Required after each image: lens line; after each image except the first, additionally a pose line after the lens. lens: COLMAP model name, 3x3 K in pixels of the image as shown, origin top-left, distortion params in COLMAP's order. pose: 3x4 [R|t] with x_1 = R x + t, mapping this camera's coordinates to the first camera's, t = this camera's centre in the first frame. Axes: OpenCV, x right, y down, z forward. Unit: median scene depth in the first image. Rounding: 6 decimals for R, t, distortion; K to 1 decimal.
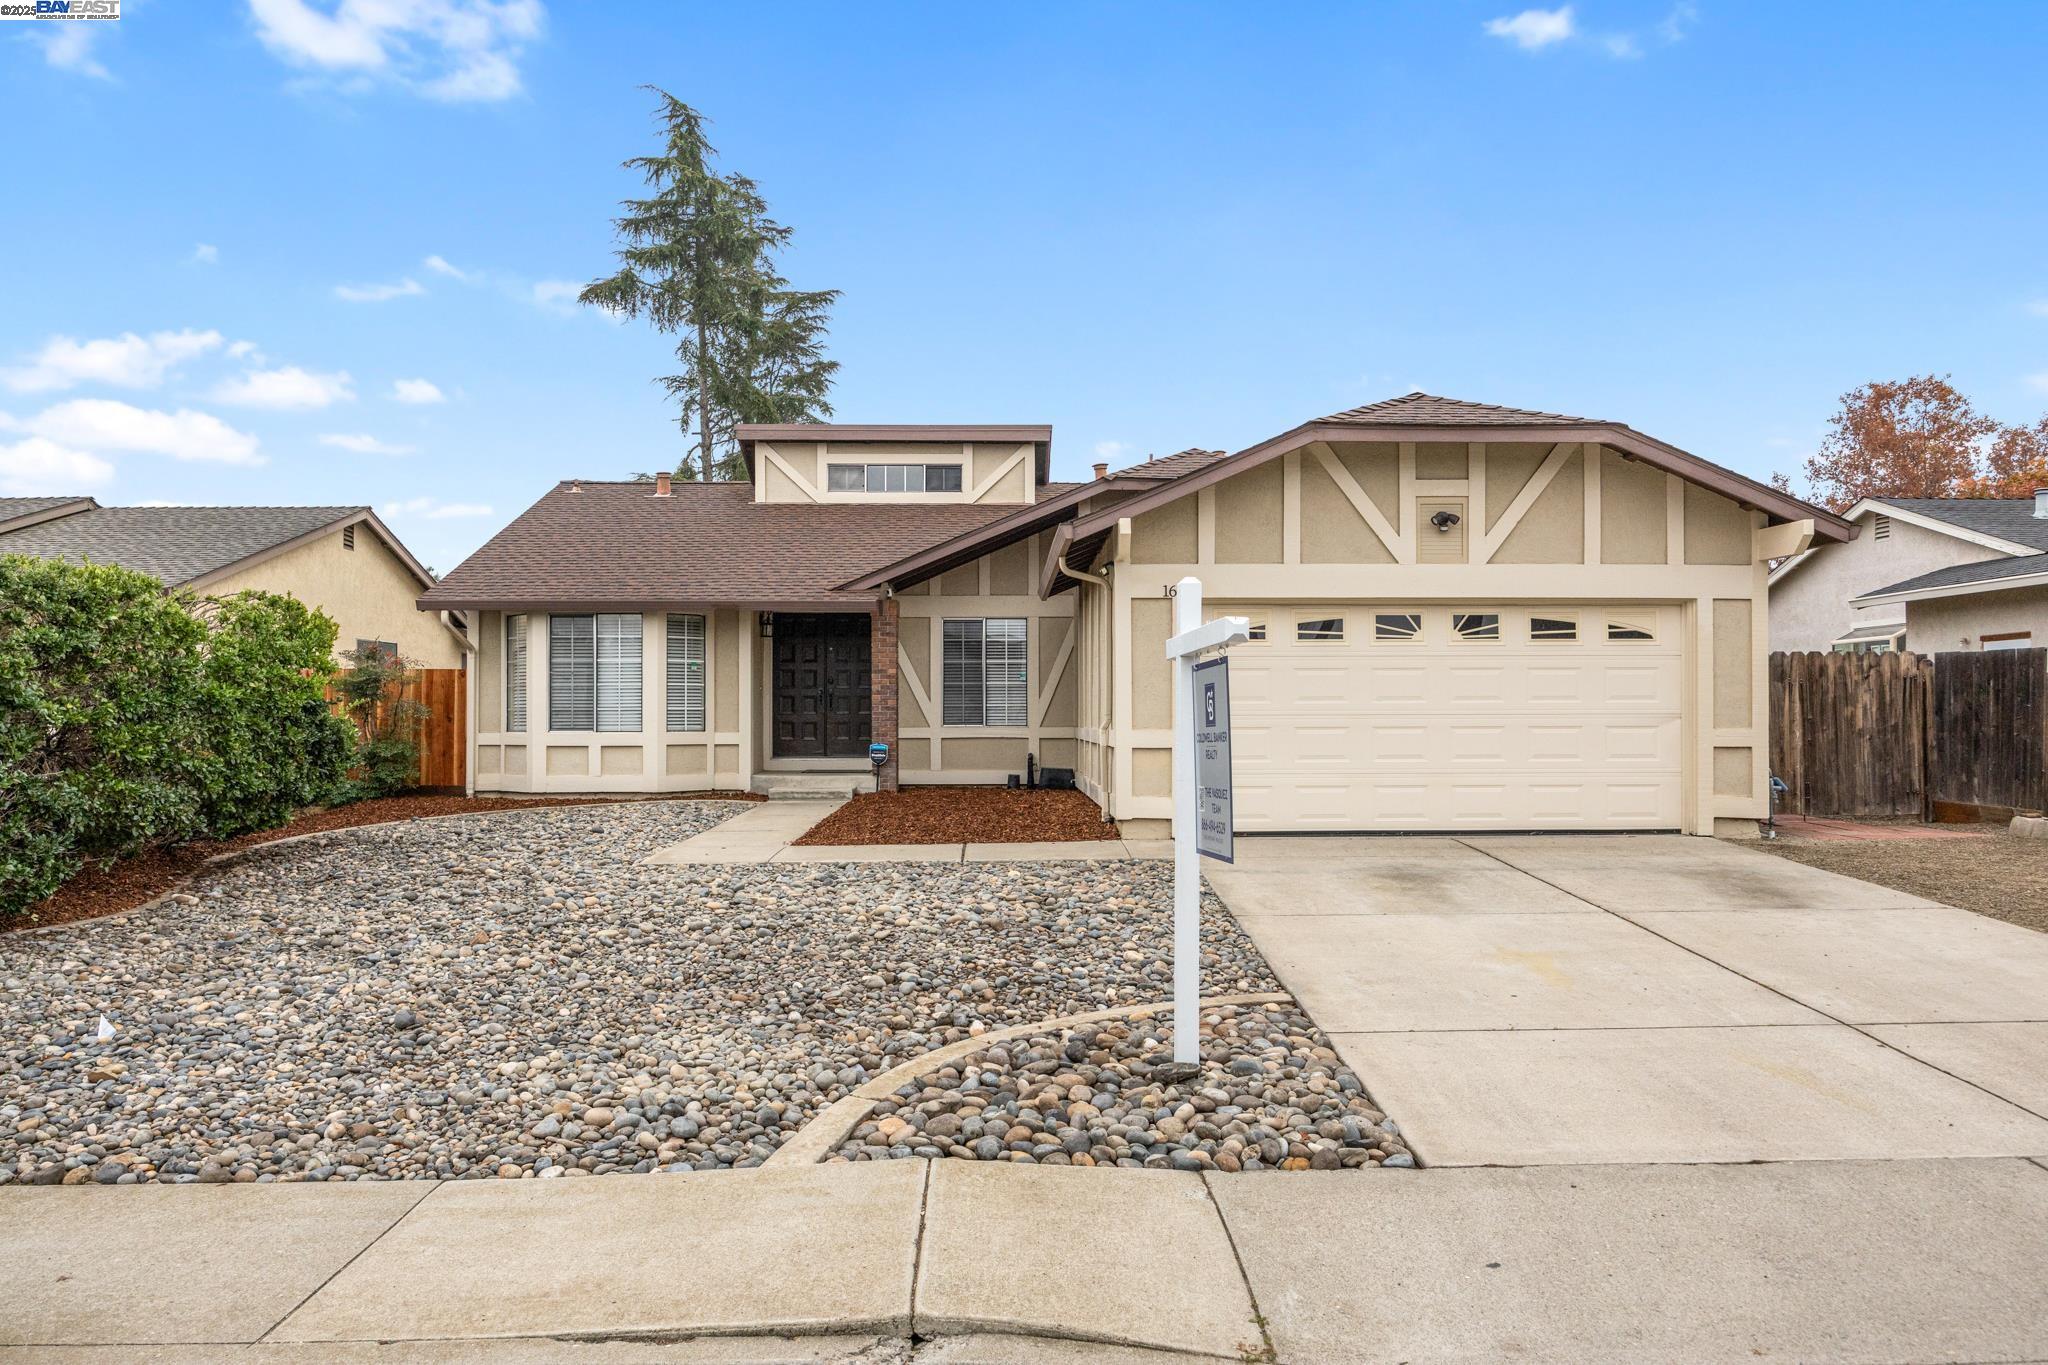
lens RADIAL K [[1448.9, 0, 1024.0], [0, 1448.9, 682.5], [0, 0, 1]] dist [-0.002293, 0.000657]
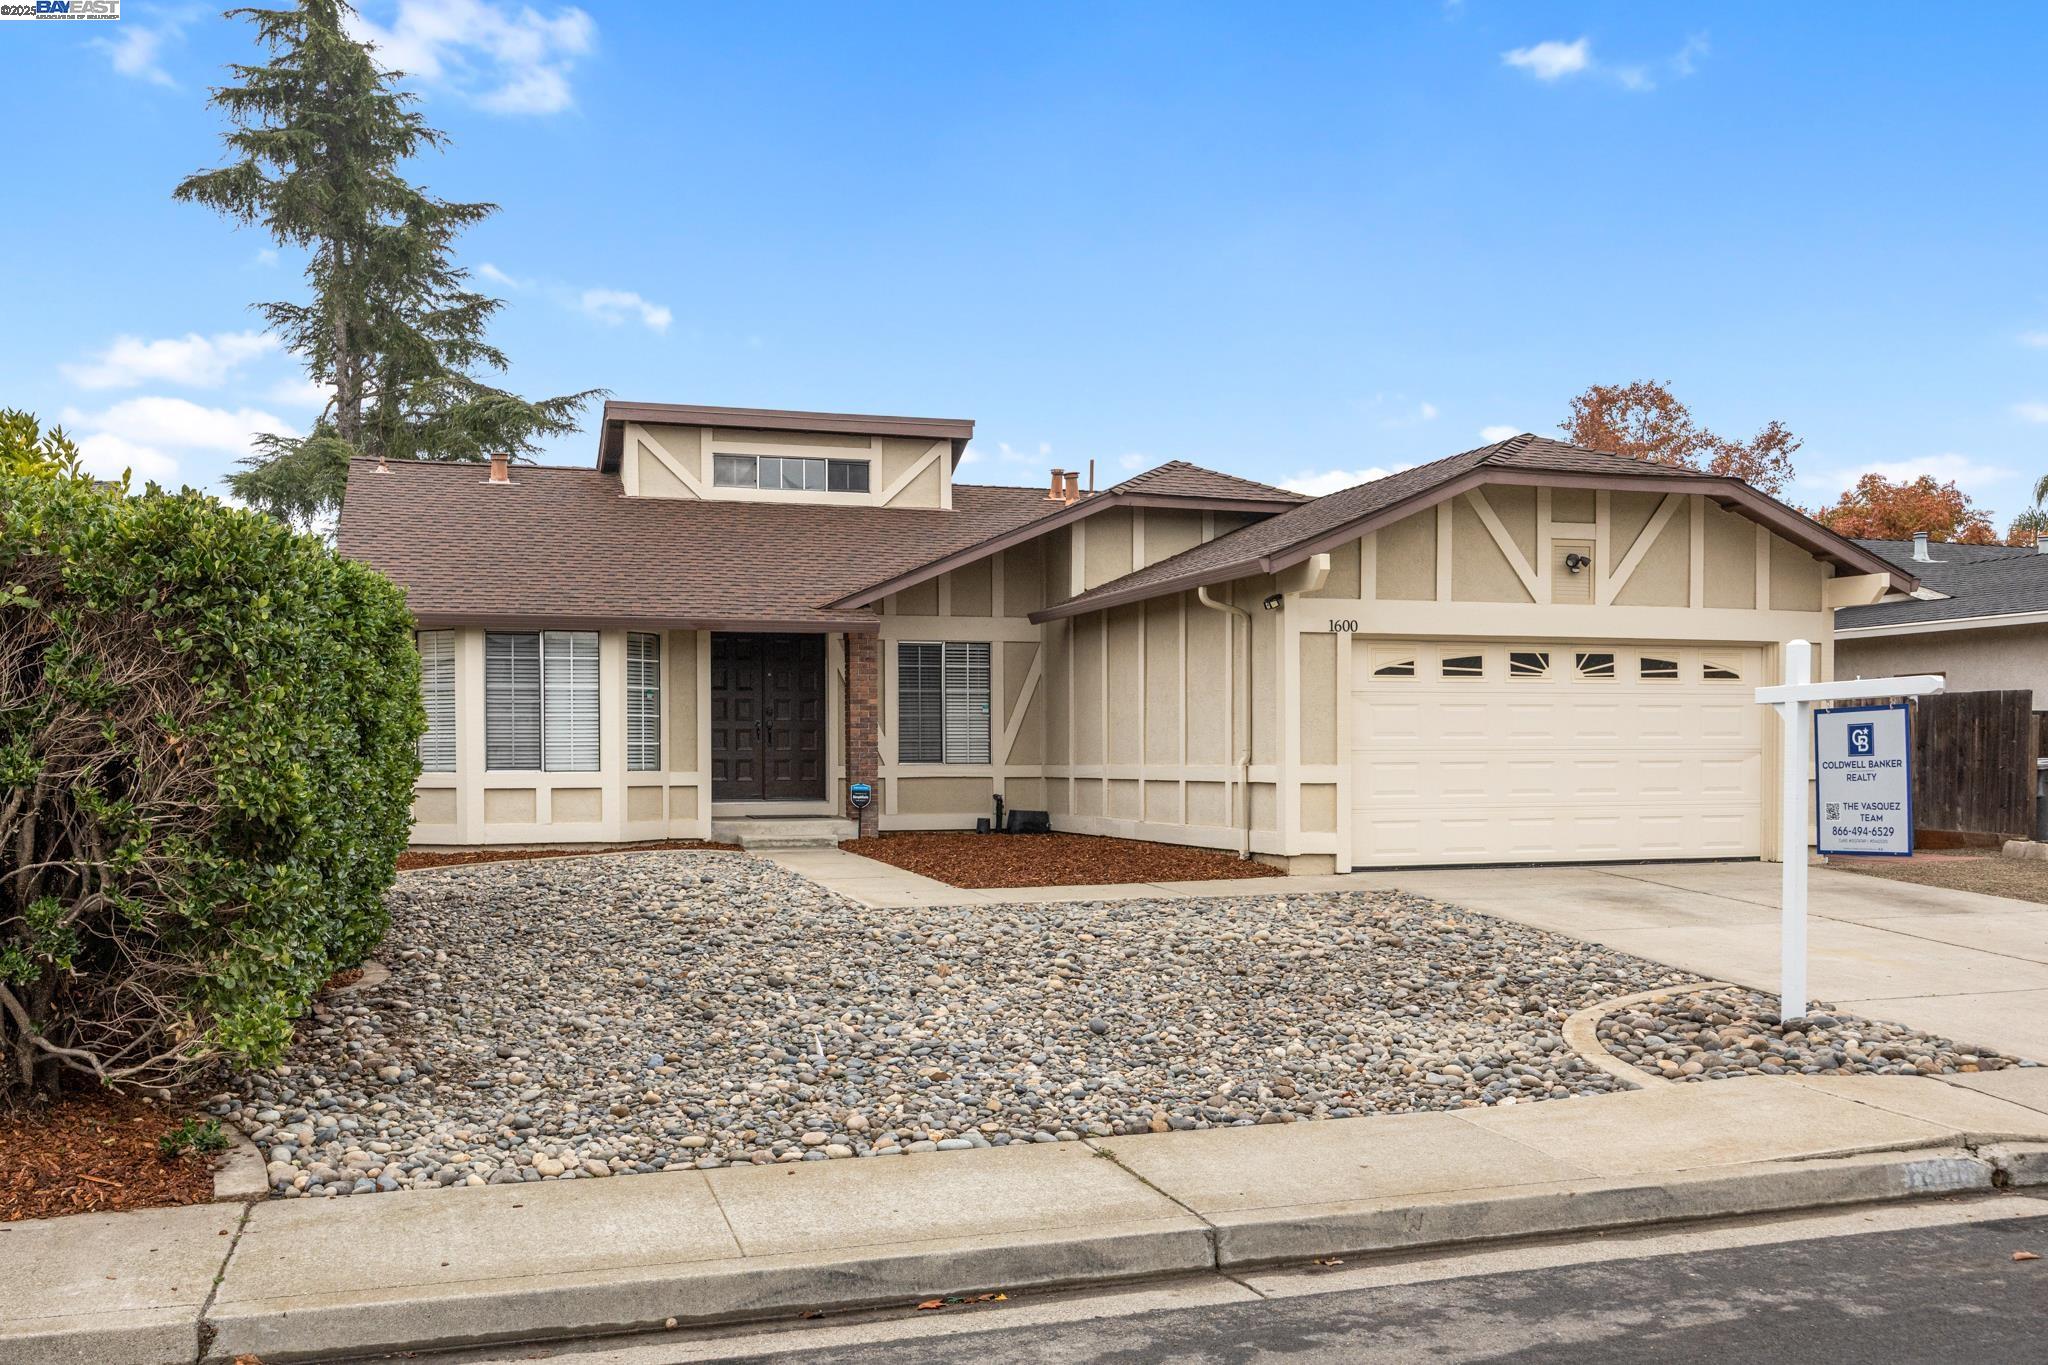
lens RADIAL K [[1902.4, 0, 1028.6], [0, 1902.4, 749.4], [0, 0, 1]] dist [0.000774, 0.011242]
pose [[0.956776, -0.000254, 0.290825, -0.345831], [-0.005563, 0.999801, 0.019174, -0.001513], [-0.290772, -0.019963, 0.956584, -0.138018]]
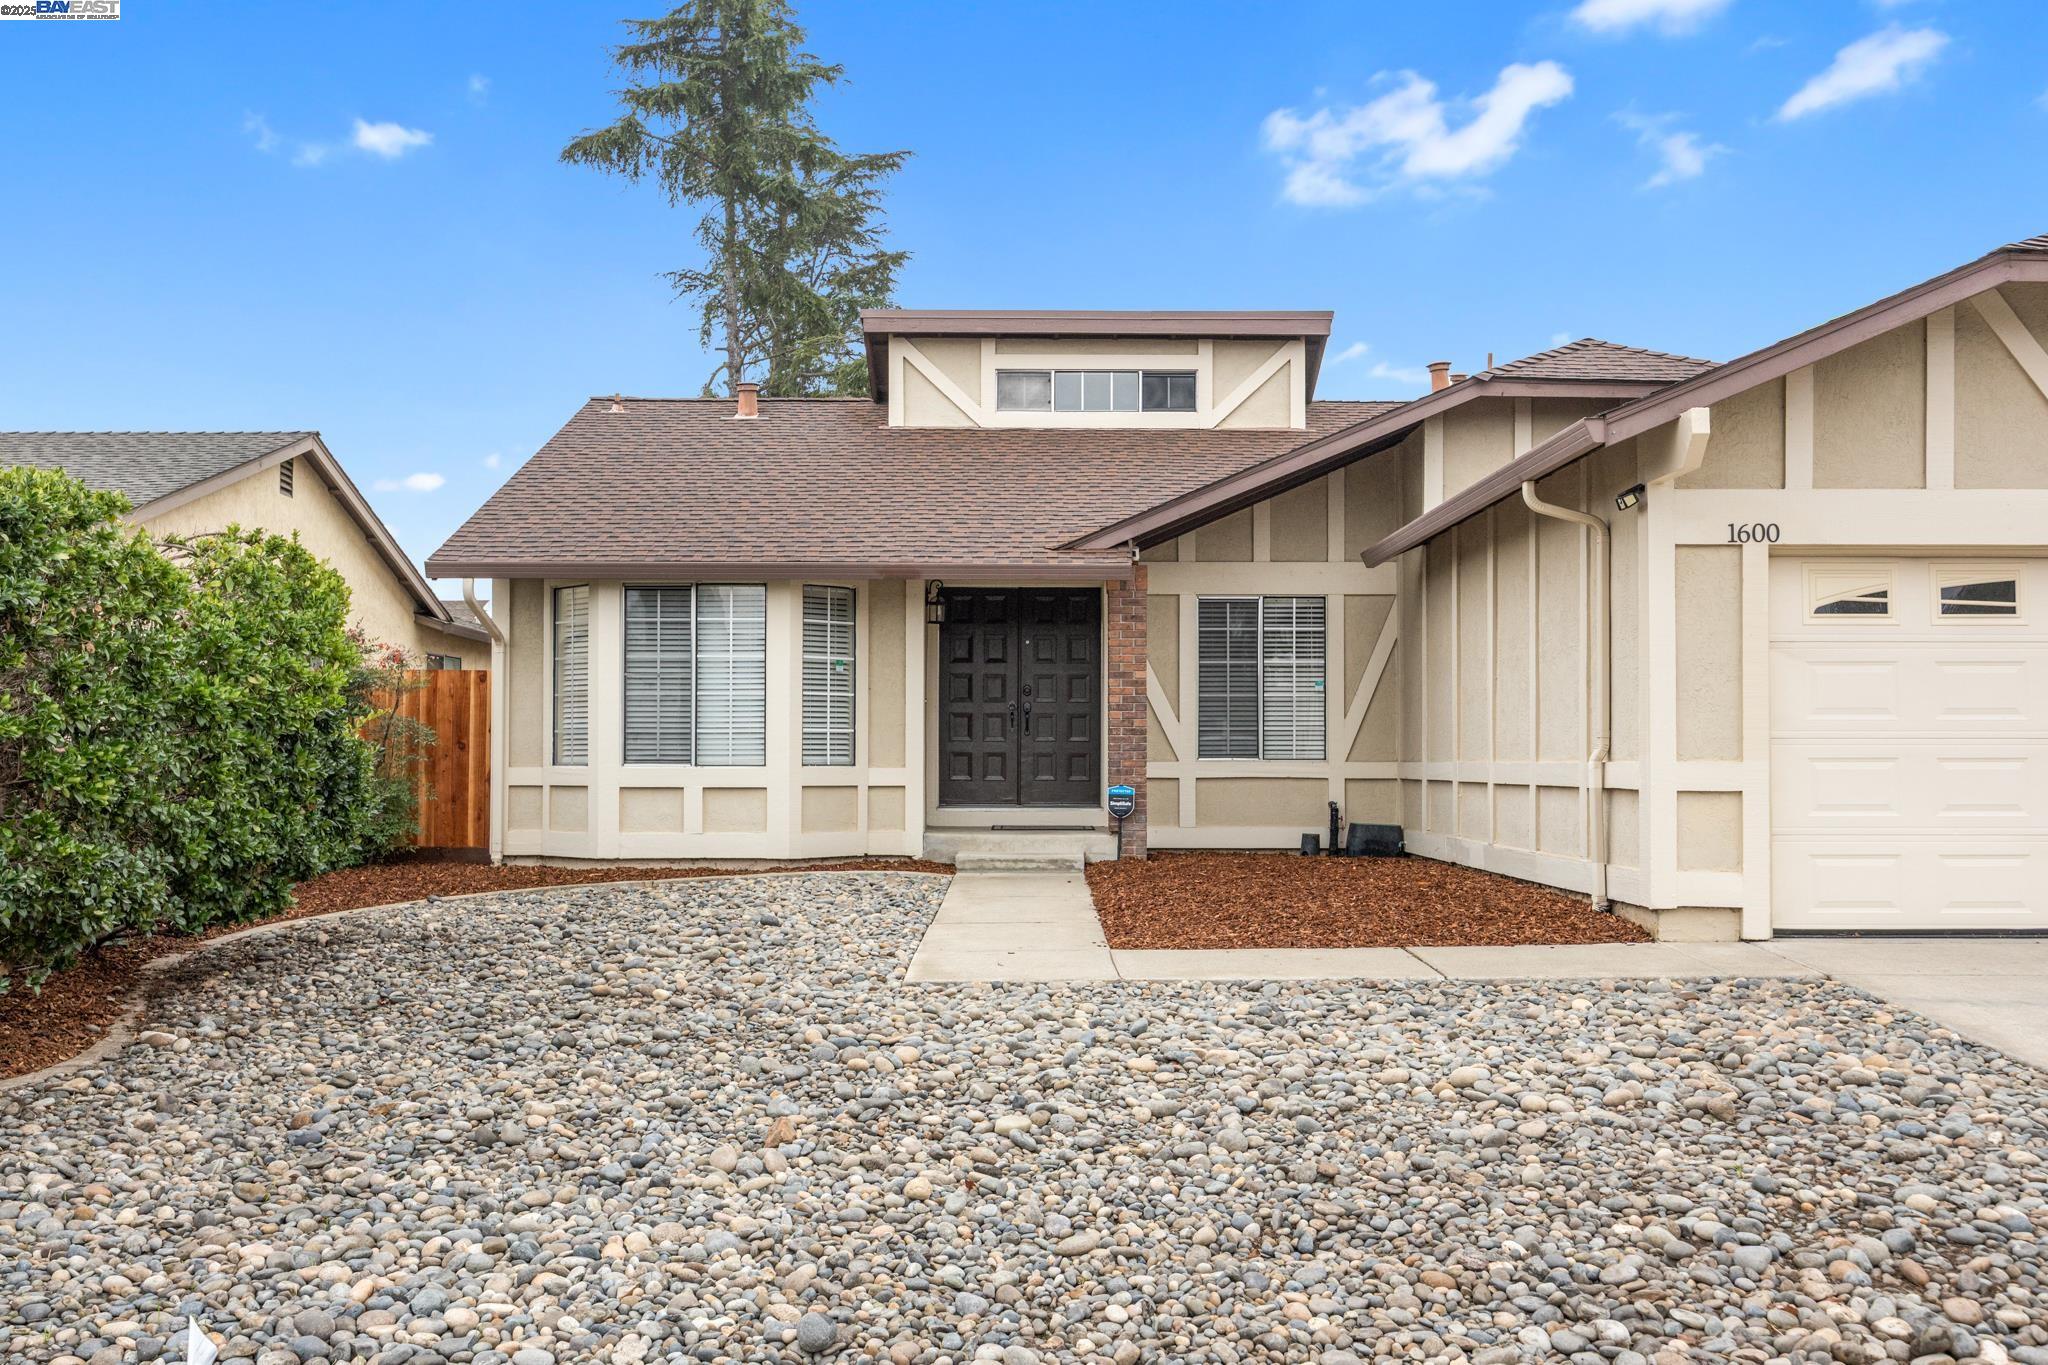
lens RADIAL K [[1919.3, 0, 1025.6], [0, 1919.3, 708.8], [0, 0, 1]] dist [-0.007227, 0.022417]
pose [[0.999905, 0.003411, -0.013376, -0.134527], [-0.003429, 0.999993, -0.001292, 0.009044], [0.013371, 0.001337, 0.999910, 0.137637]]
